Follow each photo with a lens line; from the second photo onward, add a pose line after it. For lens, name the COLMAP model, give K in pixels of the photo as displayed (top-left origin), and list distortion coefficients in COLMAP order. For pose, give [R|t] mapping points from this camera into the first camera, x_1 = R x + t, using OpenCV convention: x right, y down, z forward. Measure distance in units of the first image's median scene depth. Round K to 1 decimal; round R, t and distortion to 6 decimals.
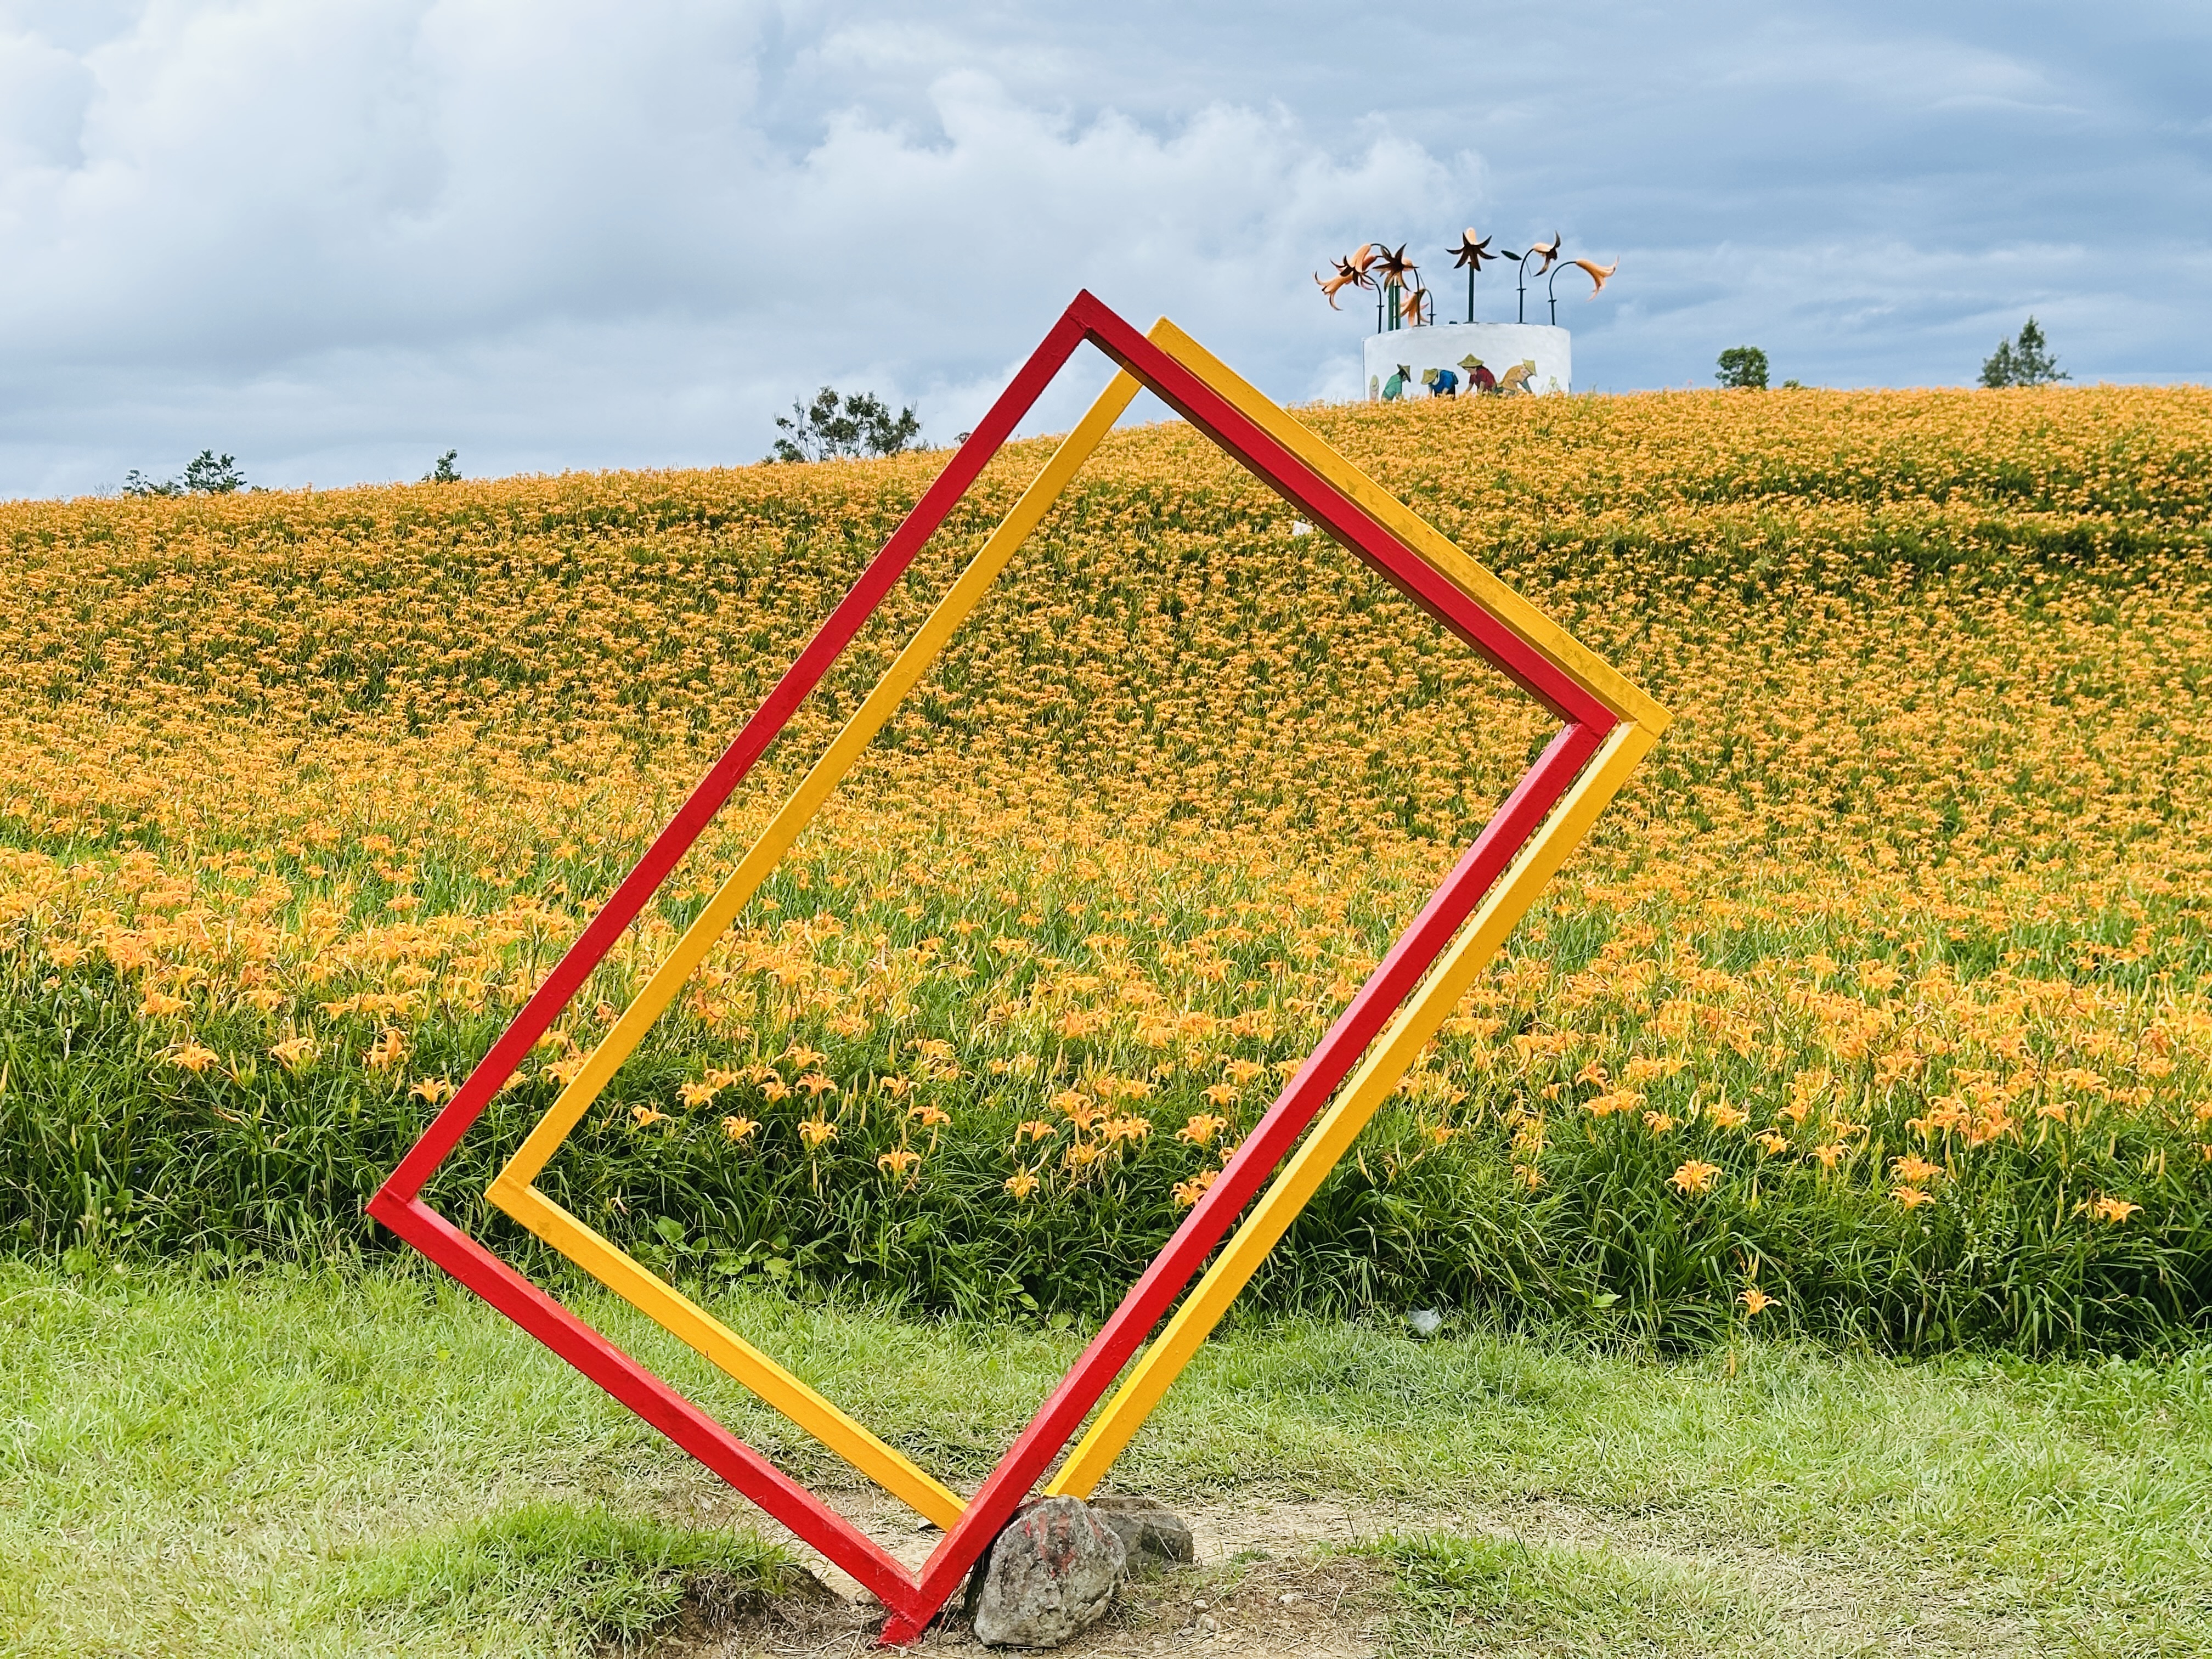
lens RADIAL K [[3092.0, 0, 1109.1], [0, 3092.0, 834.5], [0, 0, 1]] dist [0.029656, 0.000000]
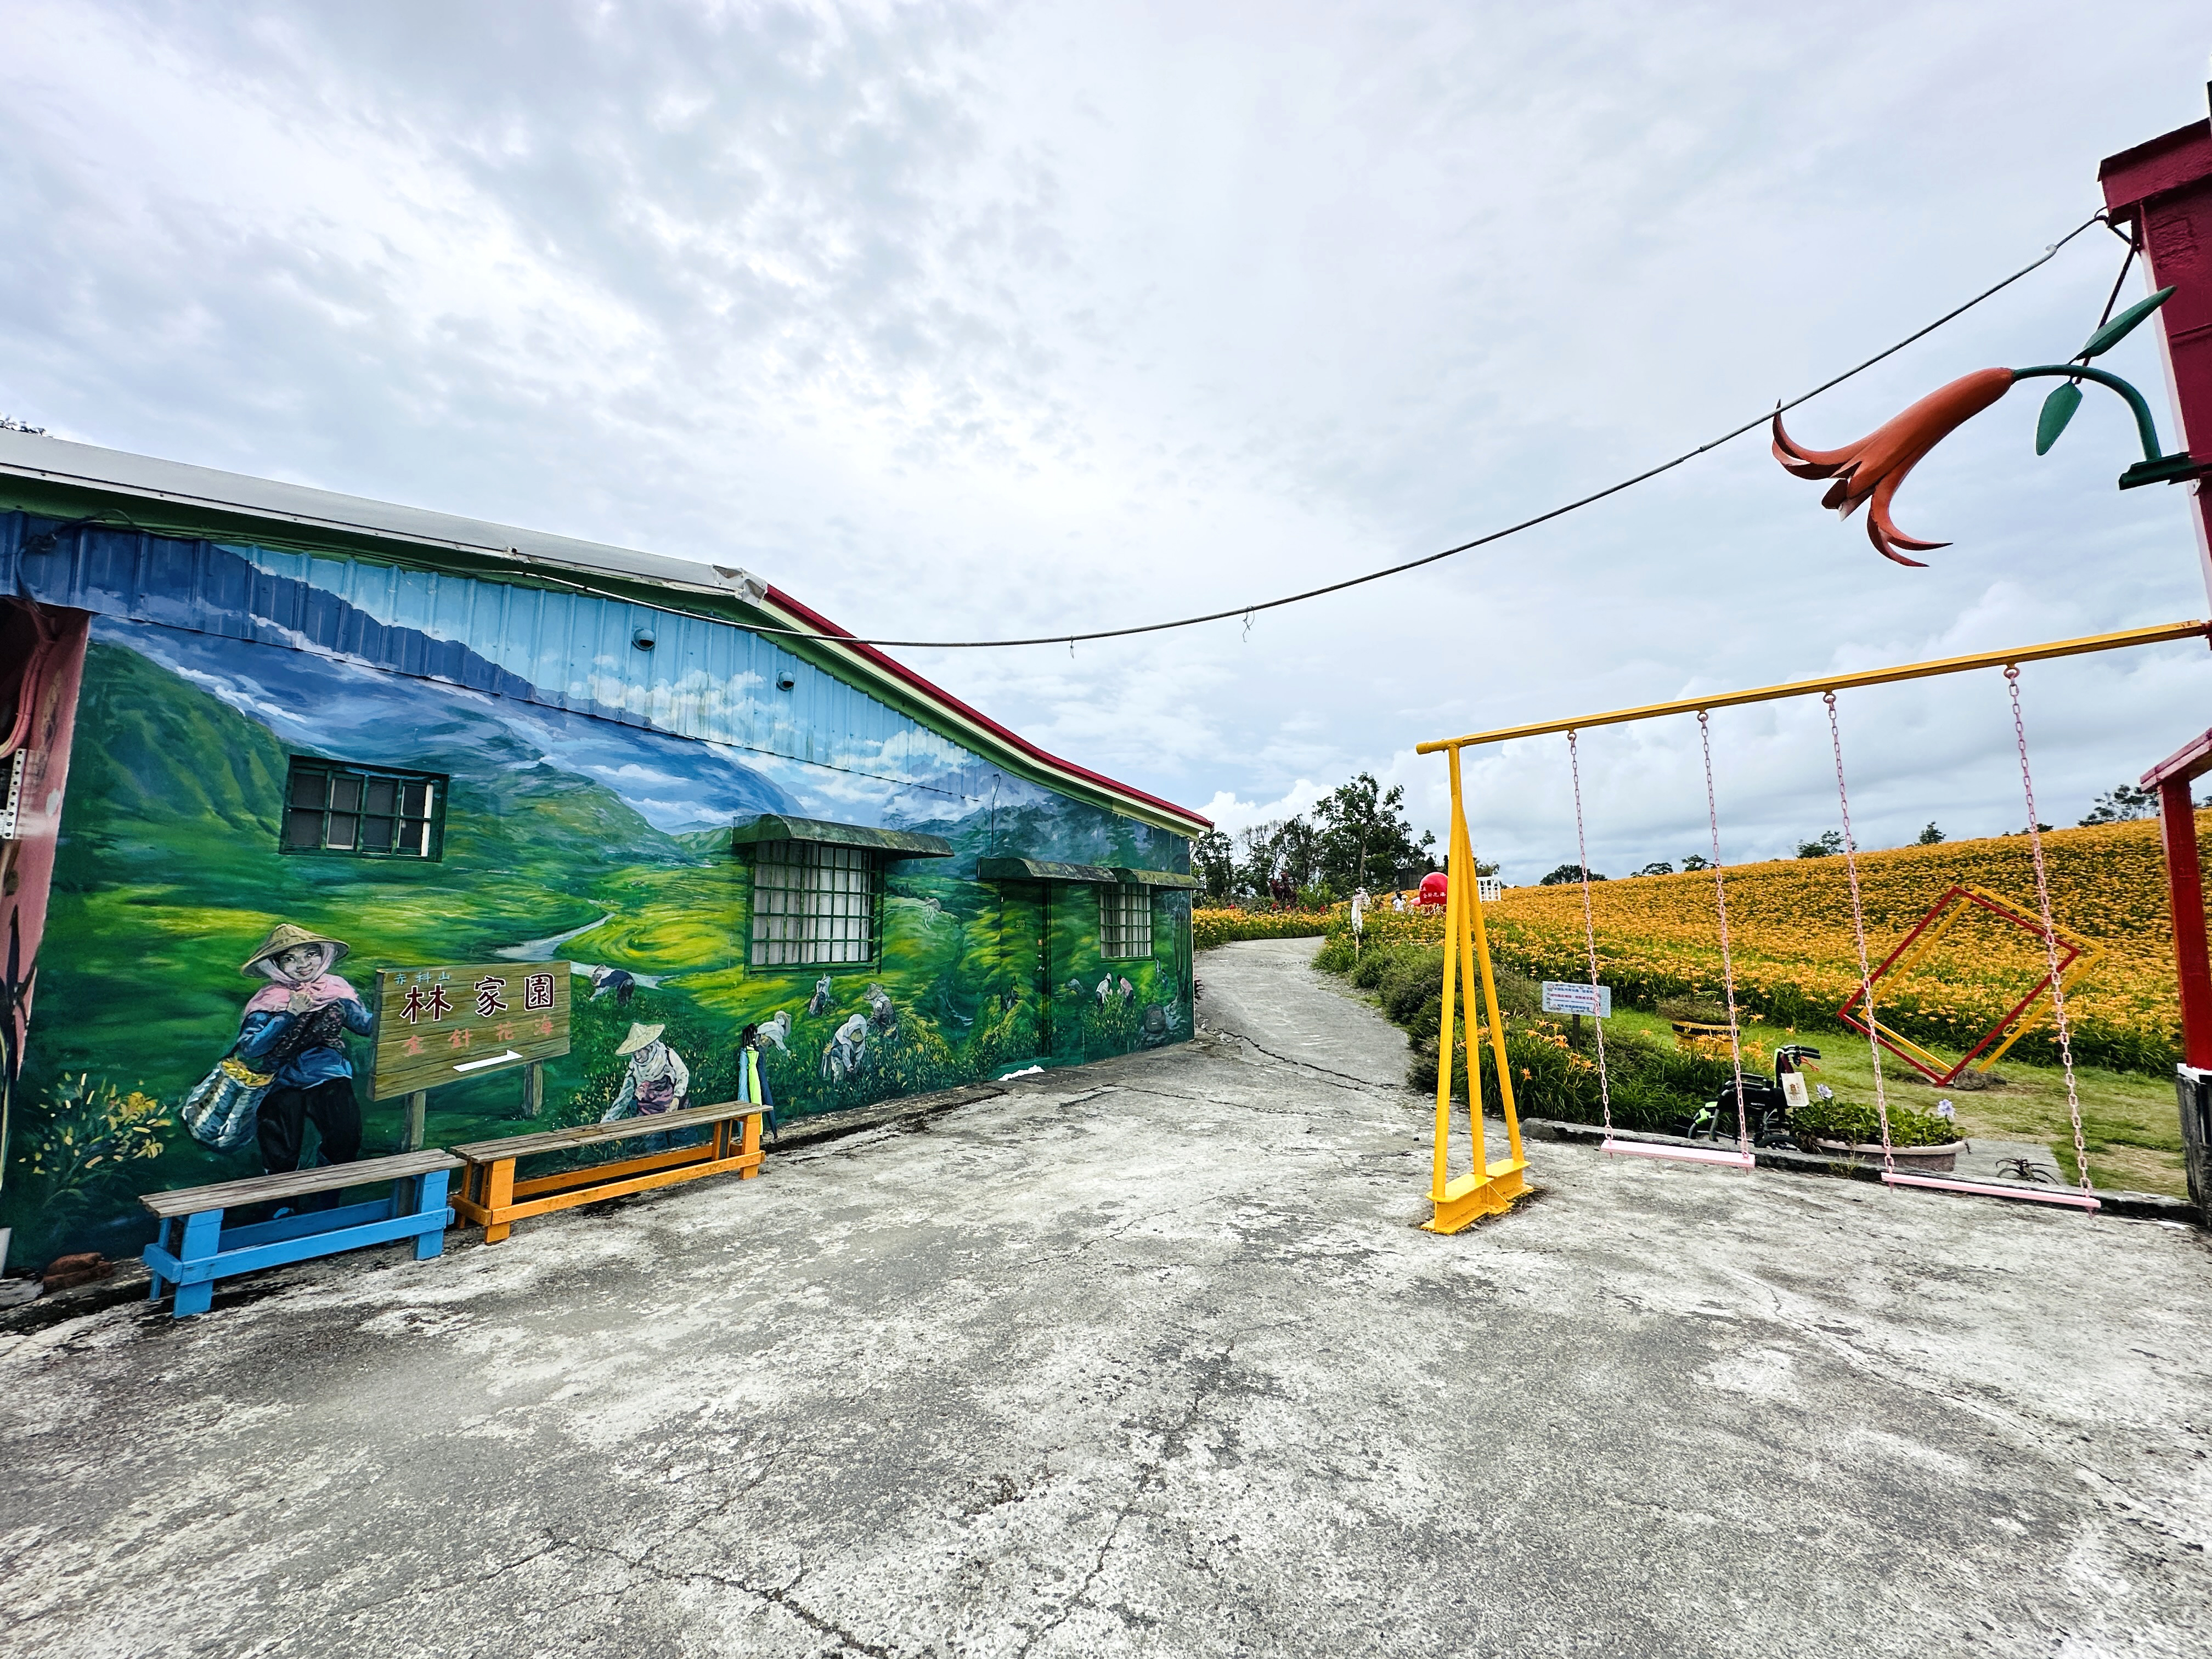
lens RADIAL K [[891.3, 0, 1114.1], [0, 891.3, 823.6], [0, 0, 1]] dist [-0.001053, -0.000095]
pose [[0.569496, -0.095171, -0.816466, 0.144445], [-0.019885, 0.991389, -0.129430, -0.005958], [0.821754, 0.089945, 0.562699, -0.428589]]
